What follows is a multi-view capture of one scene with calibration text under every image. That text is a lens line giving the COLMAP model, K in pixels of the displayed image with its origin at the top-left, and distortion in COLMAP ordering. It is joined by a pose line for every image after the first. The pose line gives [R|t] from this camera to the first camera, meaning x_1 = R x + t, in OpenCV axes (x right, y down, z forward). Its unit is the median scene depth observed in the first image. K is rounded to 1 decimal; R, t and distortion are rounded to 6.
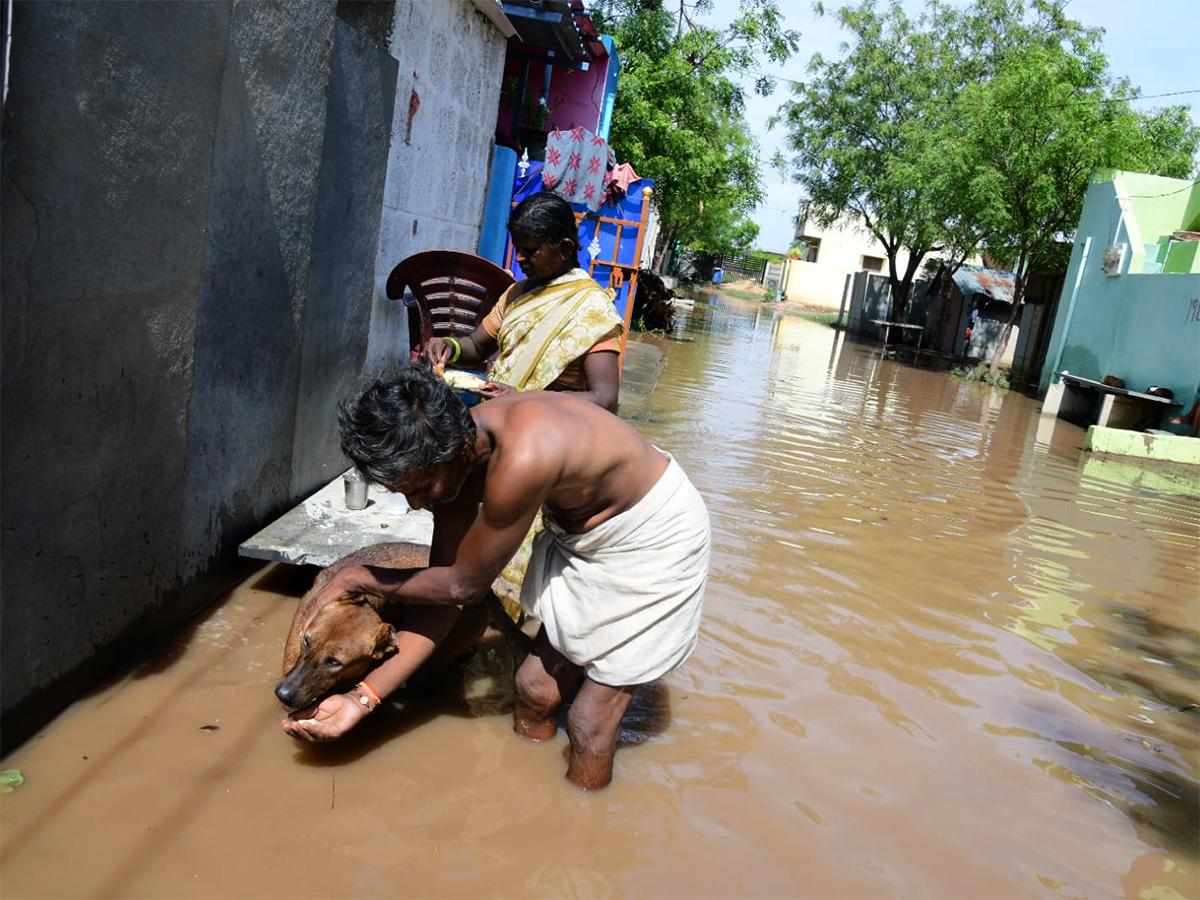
lens RADIAL K [[932.5, 0, 594.5], [0, 932.5, 449.8], [0, 0, 1]] dist [-0.112288, 0.071424]
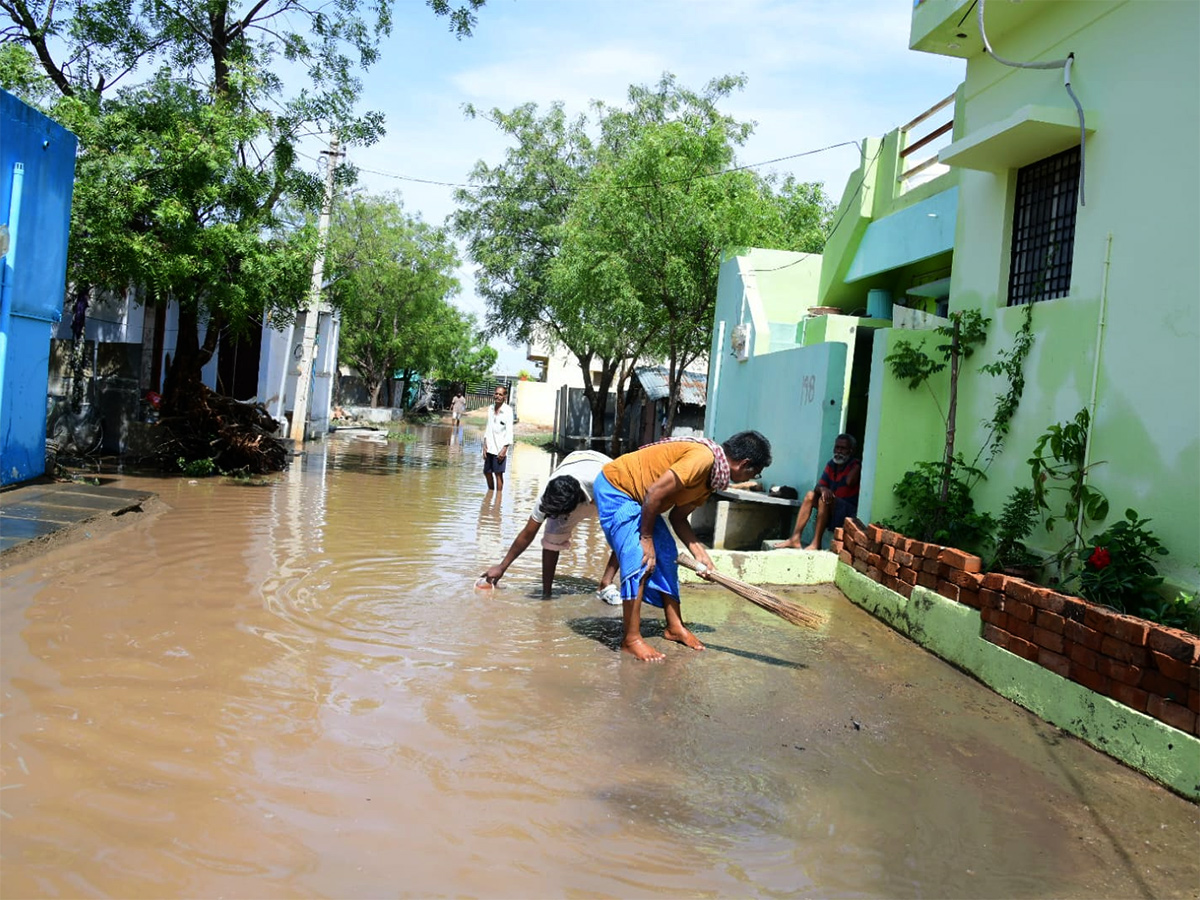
lens RADIAL K [[932.5, 0, 604.5], [0, 932.5, 450.5], [0, 0, 1]] dist [-0.112288, 0.071424]
pose [[0.970165, -0.078888, 0.229251, 0.204305], [0.109739, 0.986058, -0.125086, -0.009685], [-0.216187, 0.146512, 0.965296, 0.159288]]
